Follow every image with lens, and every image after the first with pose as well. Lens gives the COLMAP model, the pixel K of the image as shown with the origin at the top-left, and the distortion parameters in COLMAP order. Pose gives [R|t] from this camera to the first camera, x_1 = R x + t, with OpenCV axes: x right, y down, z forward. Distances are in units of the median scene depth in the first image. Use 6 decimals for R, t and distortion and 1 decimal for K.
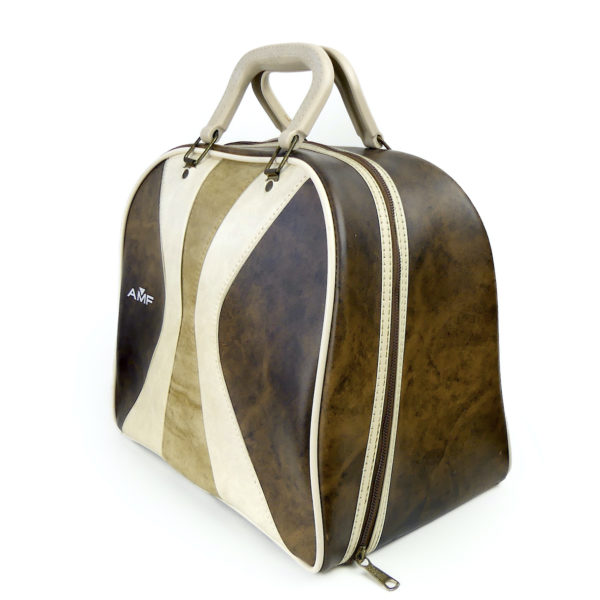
lens RADIAL K [[732.2, 0, 311.9], [0, 732.2, 299.3], [0, 0, 1]] dist [-0.001046, 0.019698]
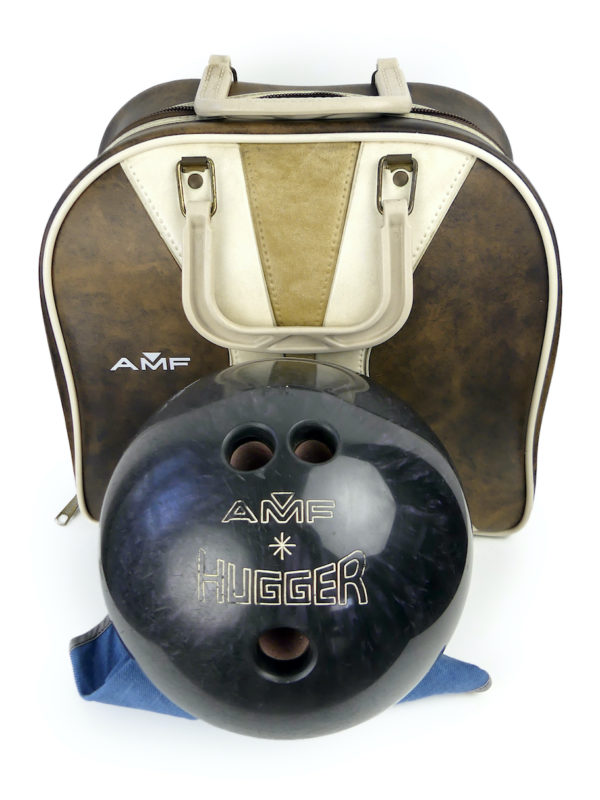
lens RADIAL K [[719.8, 0, 280.8], [0, 719.8, 400.5], [0, 0, 1]] dist [0.002911, -0.002947]
pose [[0.674337, -0.481619, 0.559743, -0.716005], [0.217648, 0.853985, 0.472588, -0.356734], [-0.705619, -0.196857, 0.680697, 0.540819]]
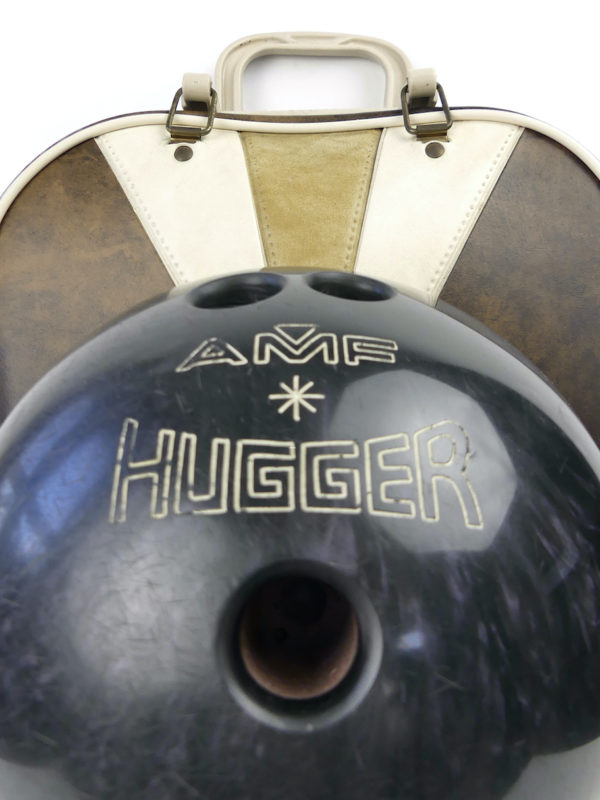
lens RADIAL K [[695.2, 0, 288.9], [0, 695.2, 401.3], [0, 0, 1]] dist [-0.012882, -0.005544]
pose [[0.665389, -0.164499, 0.728146, -0.645468], [0.202163, 0.978677, 0.036358, 0.013614], [-0.718601, 0.123012, 0.684457, 0.731288]]
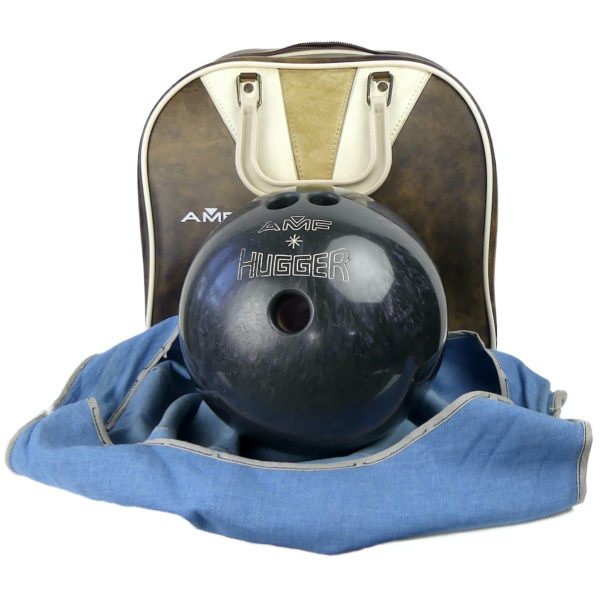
lens RADIAL K [[732.2, 0, 311.9], [0, 732.2, 299.3], [0, 0, 1]] dist [-0.001046, 0.019698]
pose [[0.693953, -0.286468, 0.660580, -1.068133], [0.201981, 0.958059, 0.203288, -0.091415], [-0.691110, -0.007648, 0.722709, 0.221367]]
